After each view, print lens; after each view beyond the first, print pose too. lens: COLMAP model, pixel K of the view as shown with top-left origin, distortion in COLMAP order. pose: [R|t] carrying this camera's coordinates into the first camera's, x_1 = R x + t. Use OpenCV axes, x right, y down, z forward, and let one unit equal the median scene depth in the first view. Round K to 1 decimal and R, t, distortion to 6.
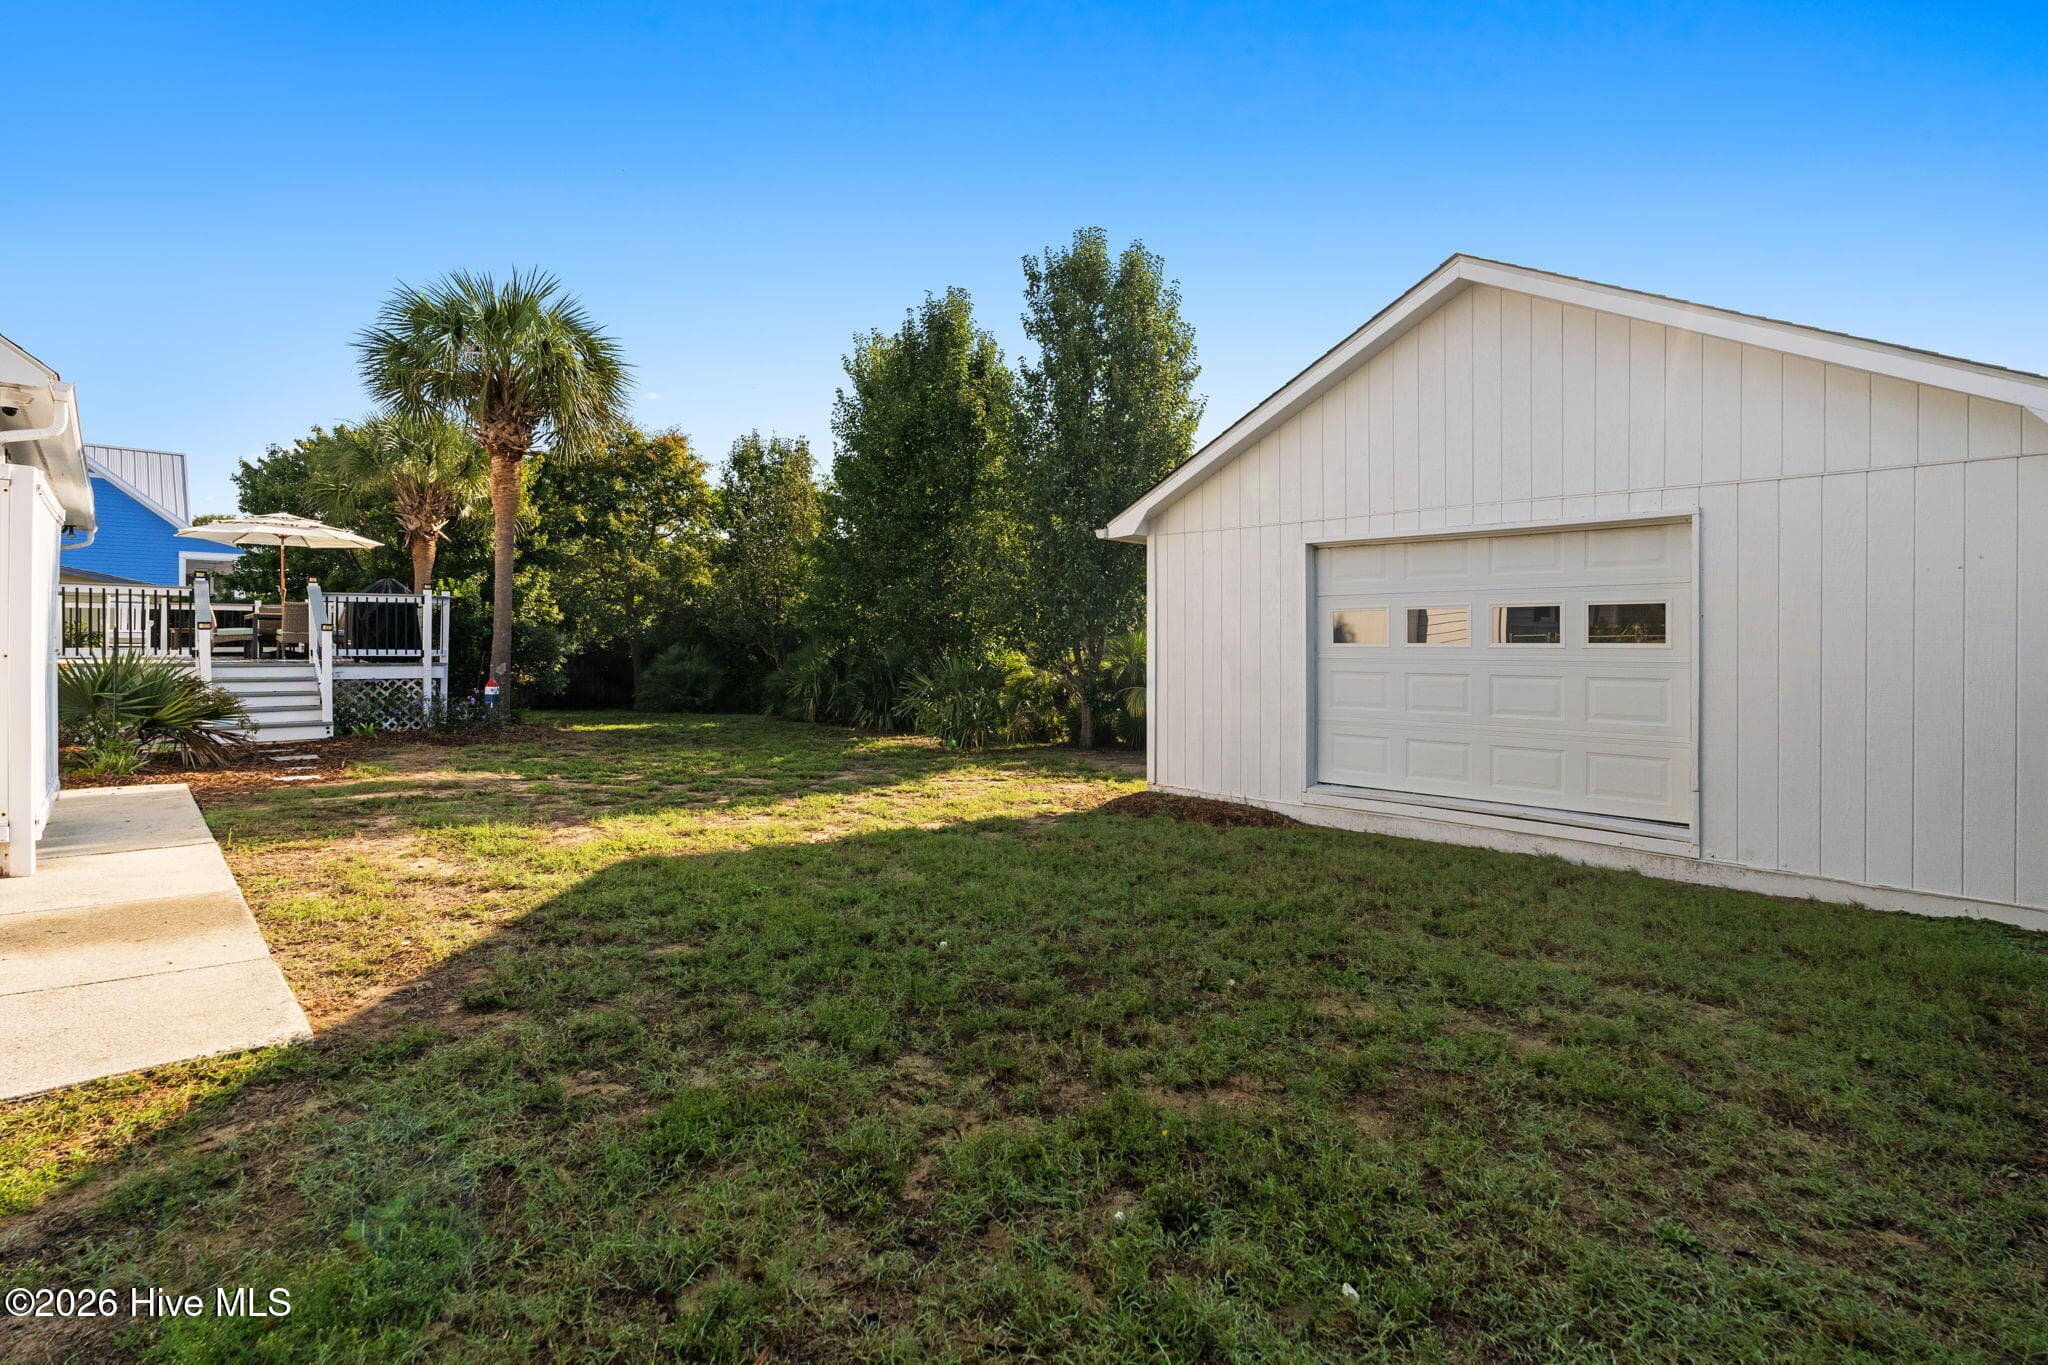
lens RADIAL K [[977.8, 0, 1023.0], [0, 977.8, 607.9], [0, 0, 1]] dist [-0.003076, -0.000628]
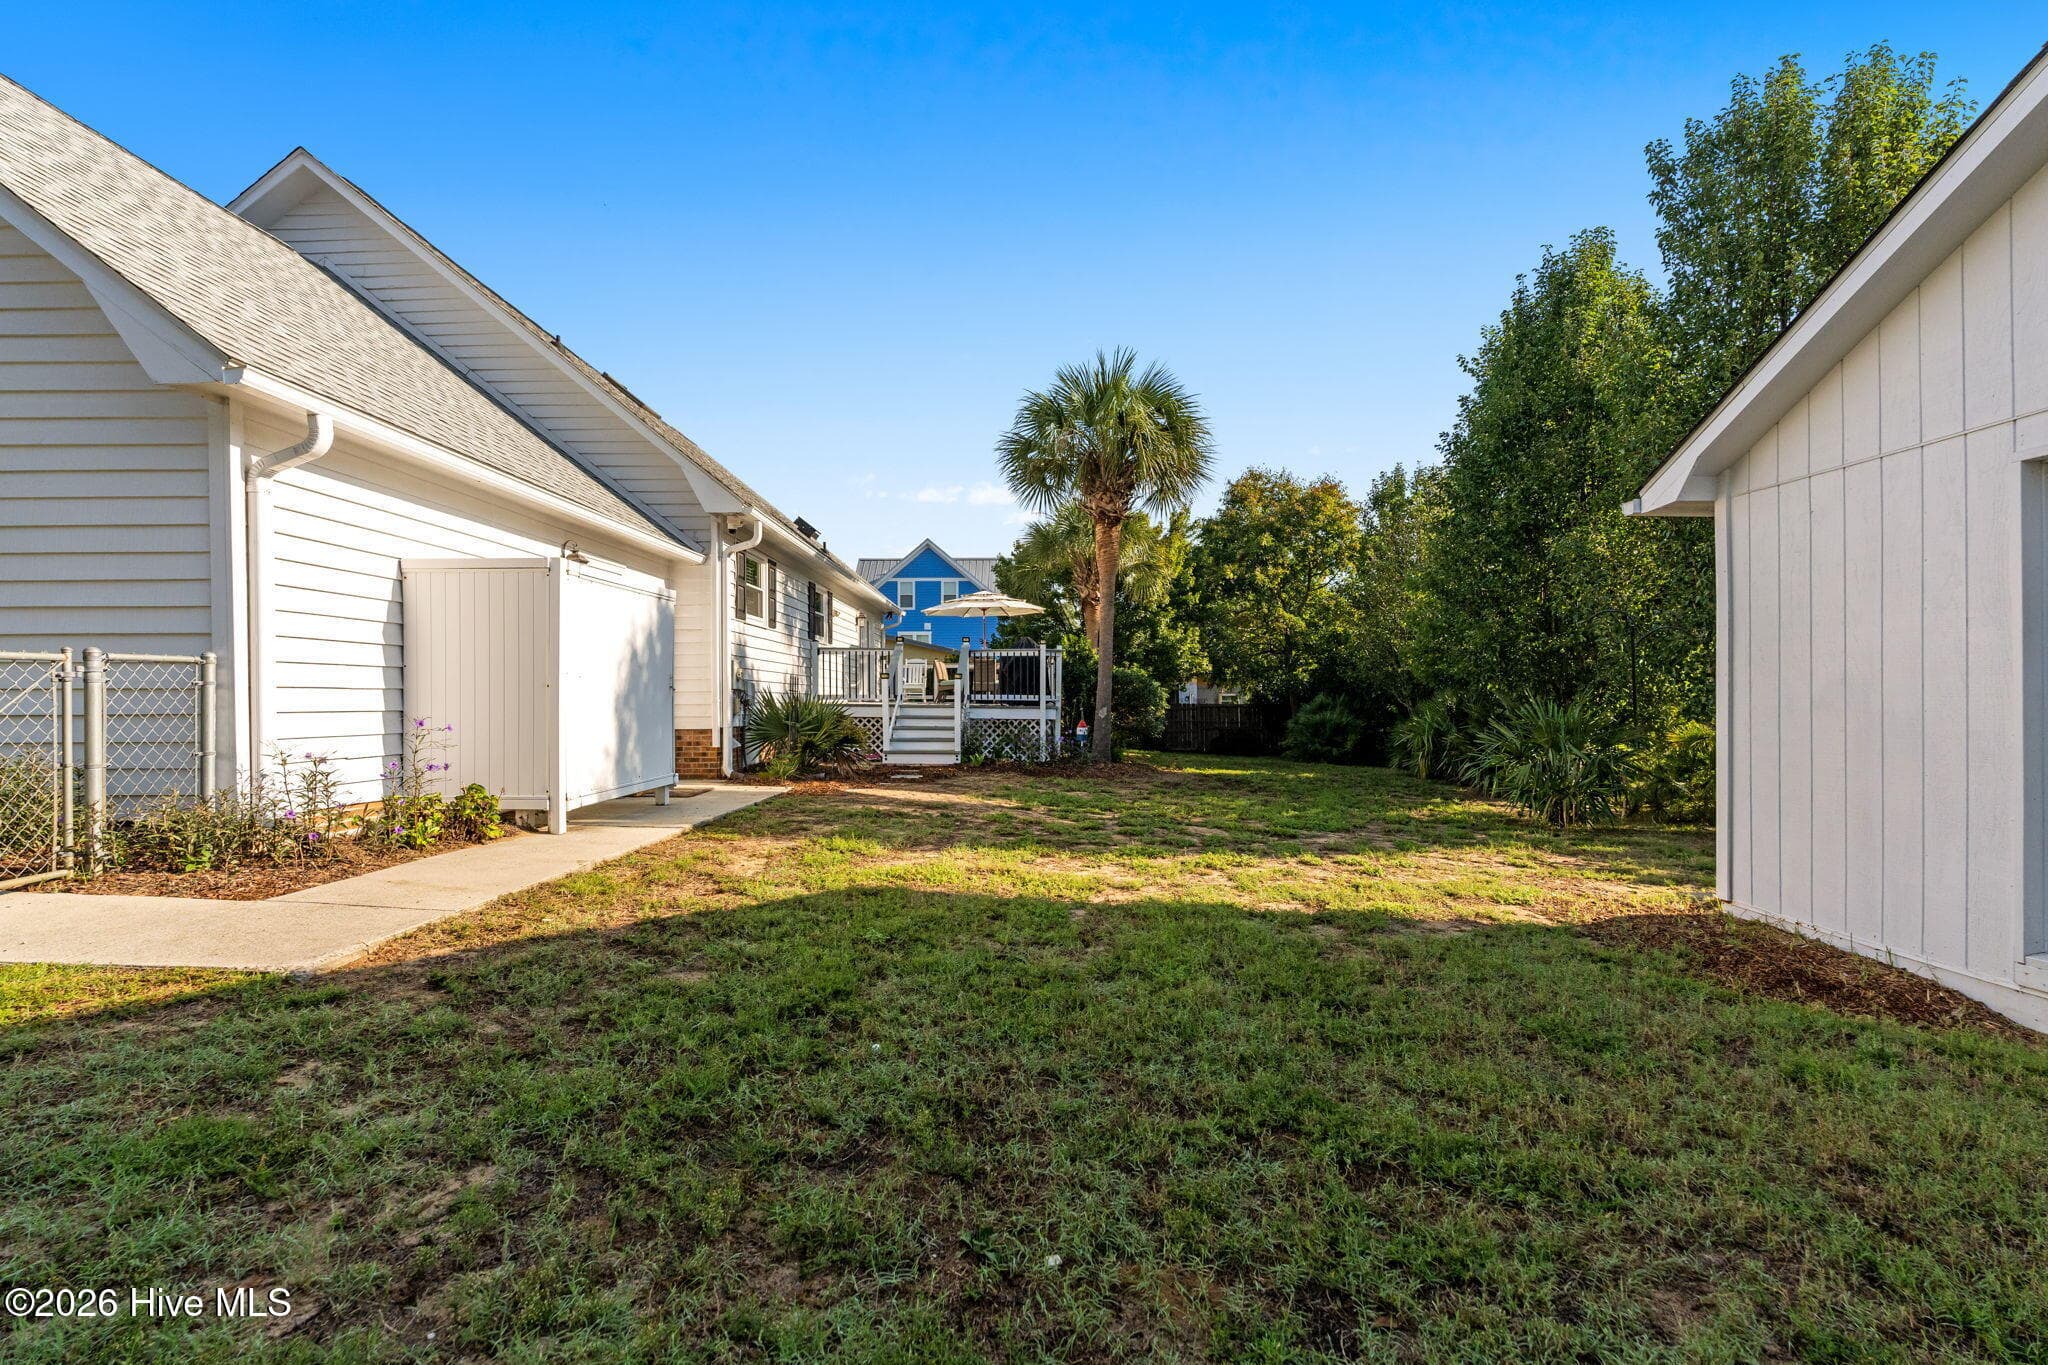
lens RADIAL K [[927.9, 0, 1024.0], [0, 927.9, 682.5], [0, 0, 1]] dist [-0.000268, -0.000241]
pose [[0.694317, -0.012613, -0.719559, 0.170274], [0.024229, 0.999689, 0.005857, 0.019072], [0.719261, -0.021501, 0.694407, 0.190839]]
